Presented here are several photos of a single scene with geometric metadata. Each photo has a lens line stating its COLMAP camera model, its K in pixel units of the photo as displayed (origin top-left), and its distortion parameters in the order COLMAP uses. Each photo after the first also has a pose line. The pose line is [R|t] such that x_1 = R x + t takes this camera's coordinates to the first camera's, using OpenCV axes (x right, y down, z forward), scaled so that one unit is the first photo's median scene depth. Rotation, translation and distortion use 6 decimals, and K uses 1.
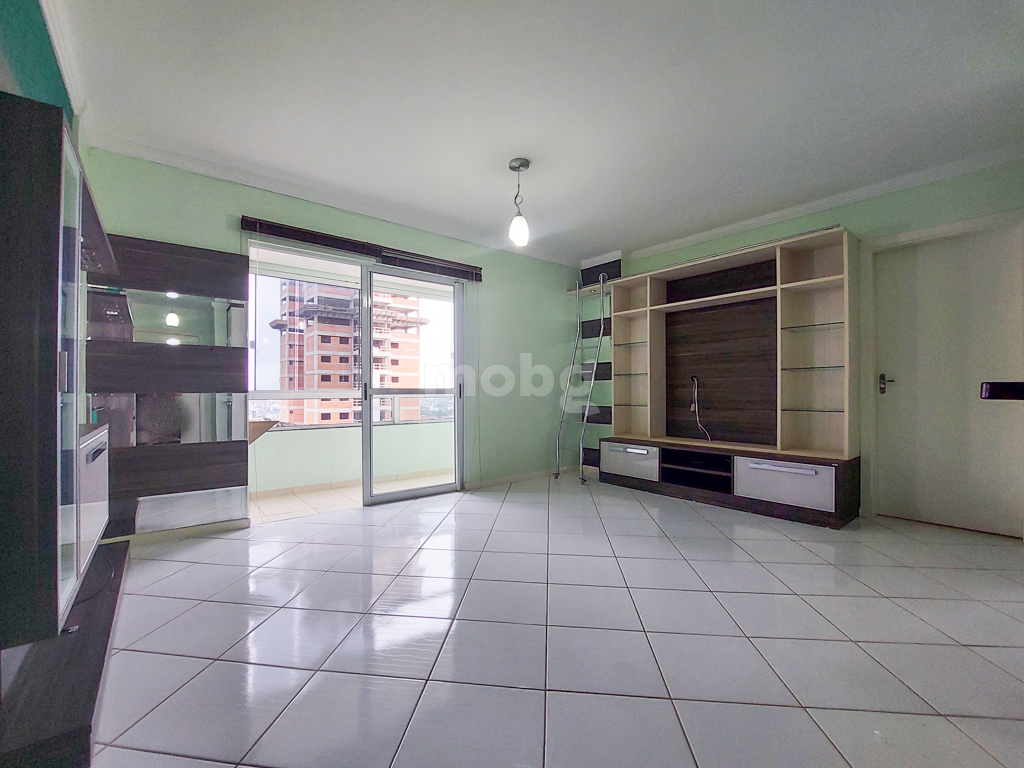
lens RADIAL K [[400.8, 0, 512.0], [0, 400.8, 384.0], [0, 0, 1]] dist [-0.045803, 0.007930]
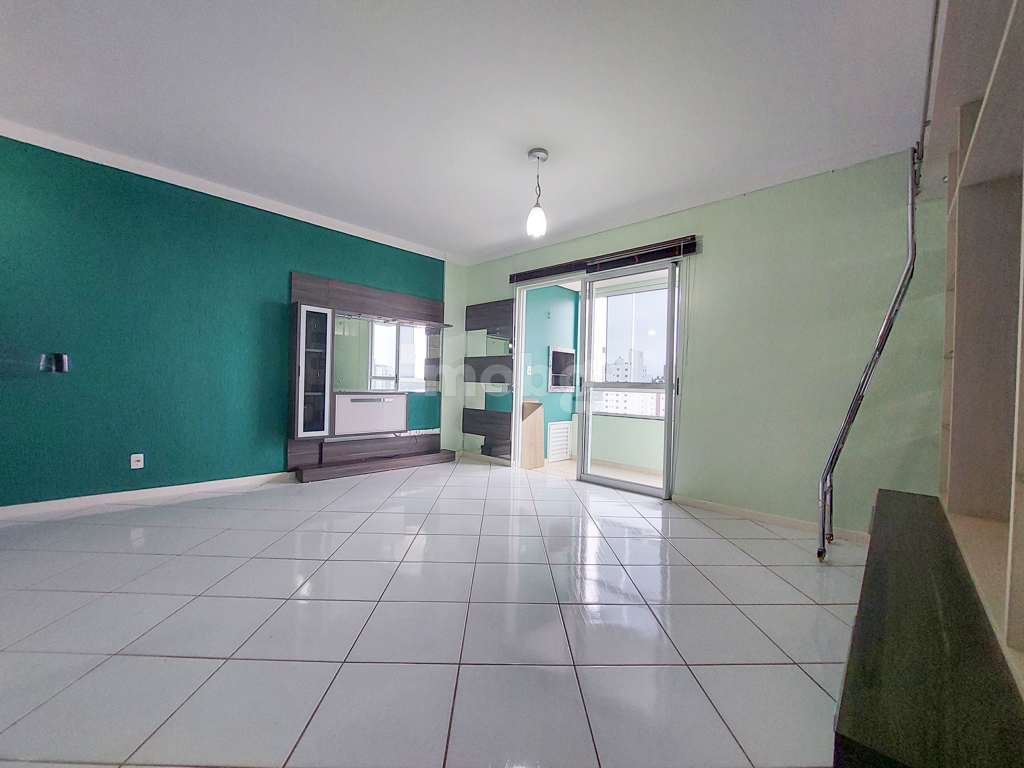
lens RADIAL K [[400.8, 0, 512.0], [0, 400.8, 384.0], [0, 0, 1]] dist [-0.045803, 0.007930]
pose [[0.158082, 0.004484, -0.987416, 0.931883], [-0.019765, 0.999804, 0.001376, 0.024378], [0.987228, 0.019299, 0.158139, 0.724999]]
